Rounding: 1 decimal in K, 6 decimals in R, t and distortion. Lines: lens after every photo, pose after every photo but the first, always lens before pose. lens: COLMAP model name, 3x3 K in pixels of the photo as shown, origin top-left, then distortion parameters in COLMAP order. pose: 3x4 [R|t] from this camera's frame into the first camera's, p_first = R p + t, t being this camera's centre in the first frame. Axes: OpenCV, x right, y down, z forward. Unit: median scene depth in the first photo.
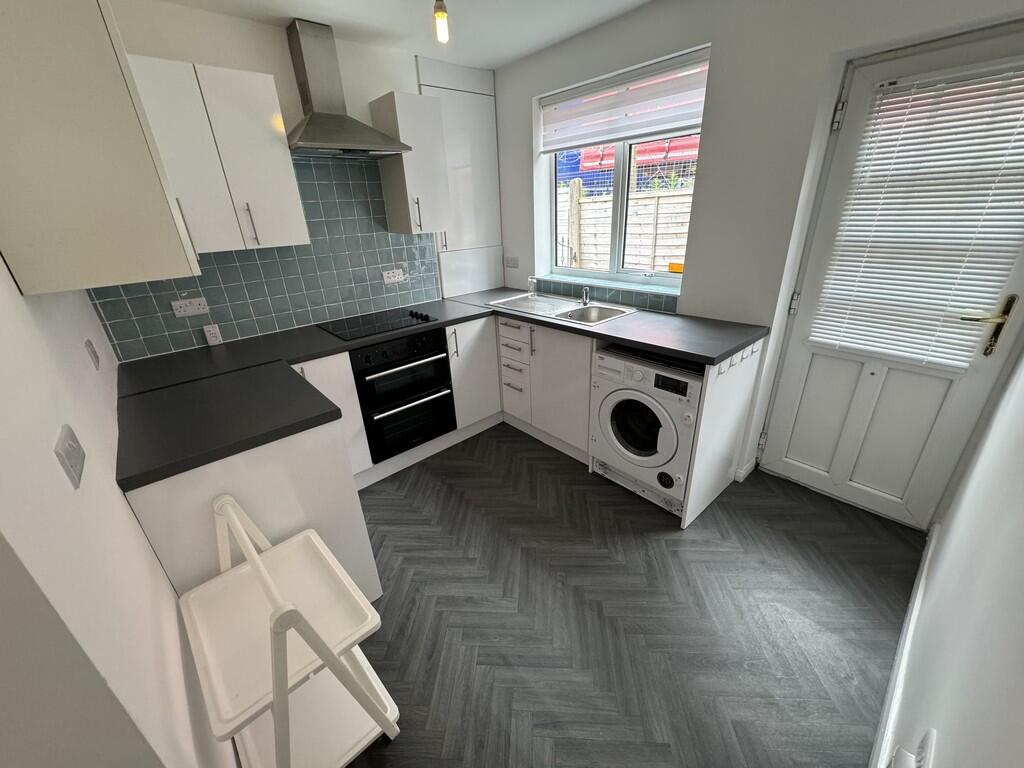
lens RADIAL K [[406.0, 0, 512.9], [0, 406.0, 383.2], [0, 0, 1]] dist [0.002306, -0.000343]
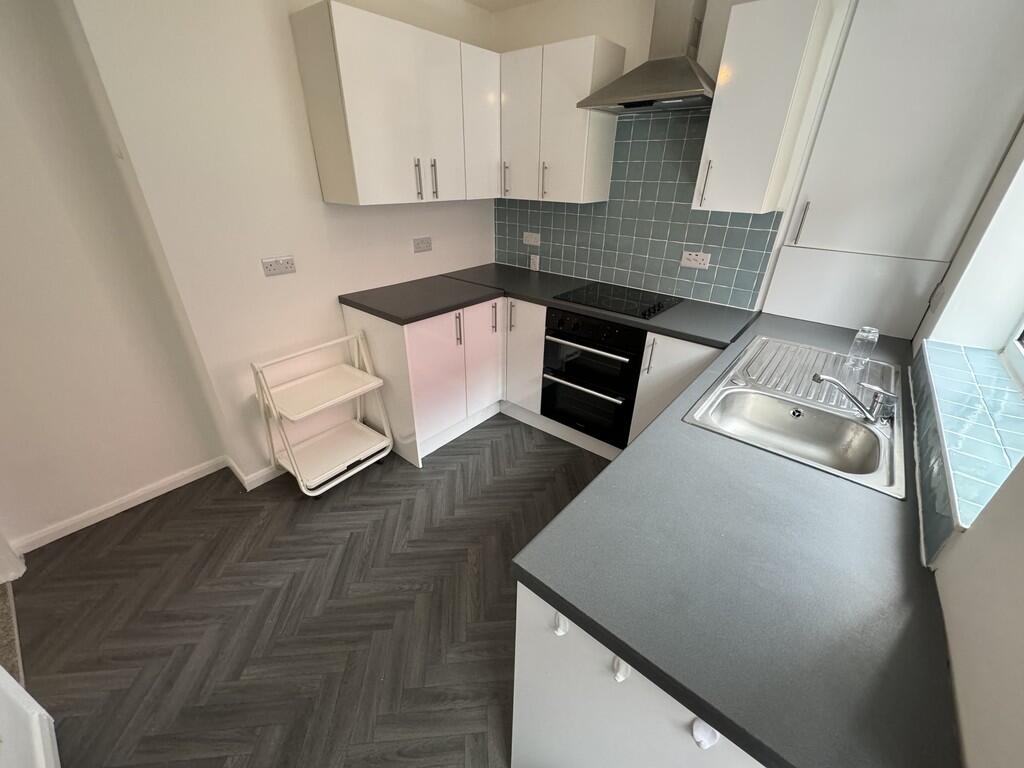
lens RADIAL K [[406.0, 0, 512.3], [0, 406.0, 386.0], [0, 0, 1]] dist [0.002306, -0.000343]
pose [[0.147277, 0.499890, -0.853475, 0.608243], [-0.413560, 0.814959, 0.405967, -0.307192], [0.898486, 0.293174, 0.326759, 0.628450]]
